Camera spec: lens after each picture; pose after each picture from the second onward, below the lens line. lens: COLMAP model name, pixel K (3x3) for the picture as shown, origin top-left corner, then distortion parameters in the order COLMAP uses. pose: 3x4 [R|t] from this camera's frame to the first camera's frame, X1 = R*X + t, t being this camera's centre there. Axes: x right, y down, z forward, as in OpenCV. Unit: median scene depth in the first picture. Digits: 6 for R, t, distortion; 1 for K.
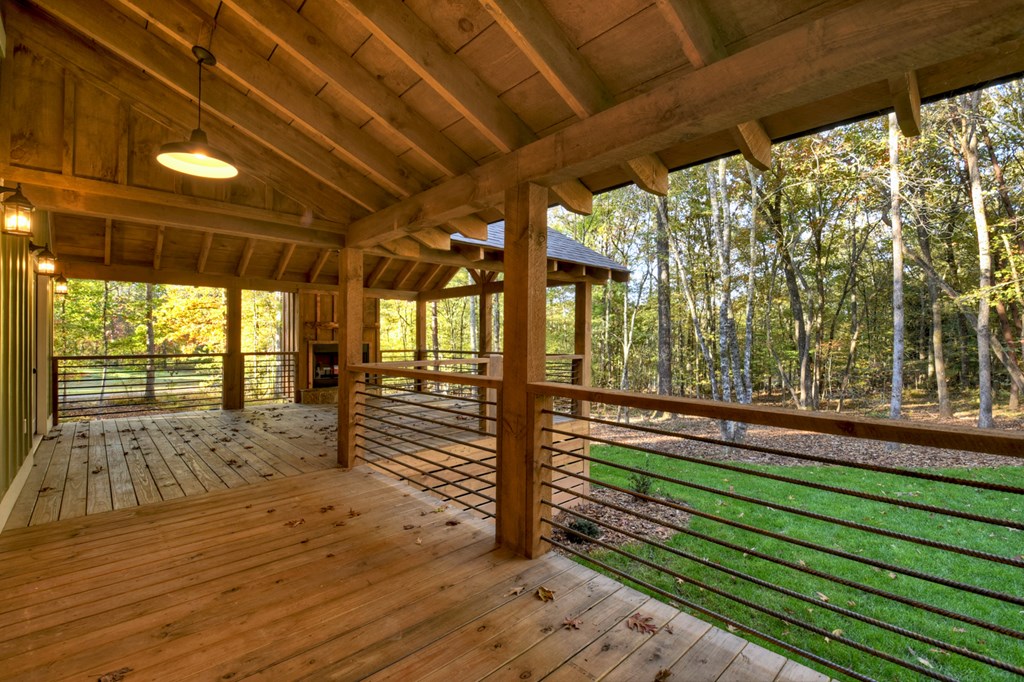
lens RADIAL K [[456.1, 0, 514.3], [0, 456.1, 336.0], [0, 0, 1]] dist [0.000351, -0.018709]
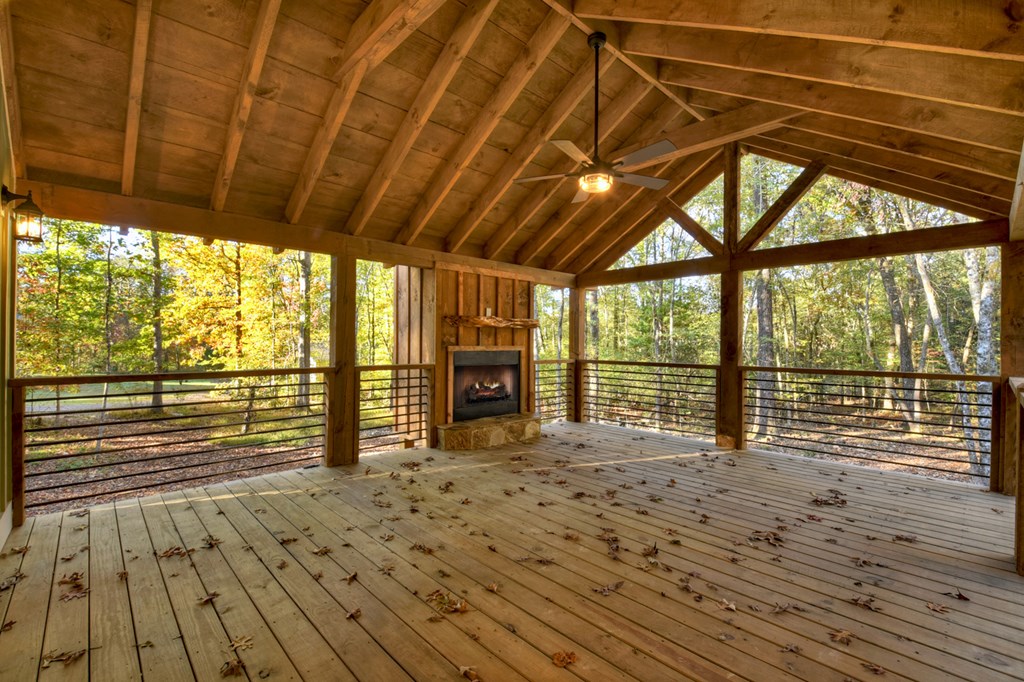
lens RADIAL K [[455.5, 0, 512.0], [0, 455.5, 341.0], [0, 0, 1]] dist [0.003554, -0.017979]
pose [[0.999986, 0.005159, -0.001435, -0.357898], [-0.005158, 0.999986, 0.000754, 0.002590], [0.001439, -0.000747, 0.999999, 0.376138]]
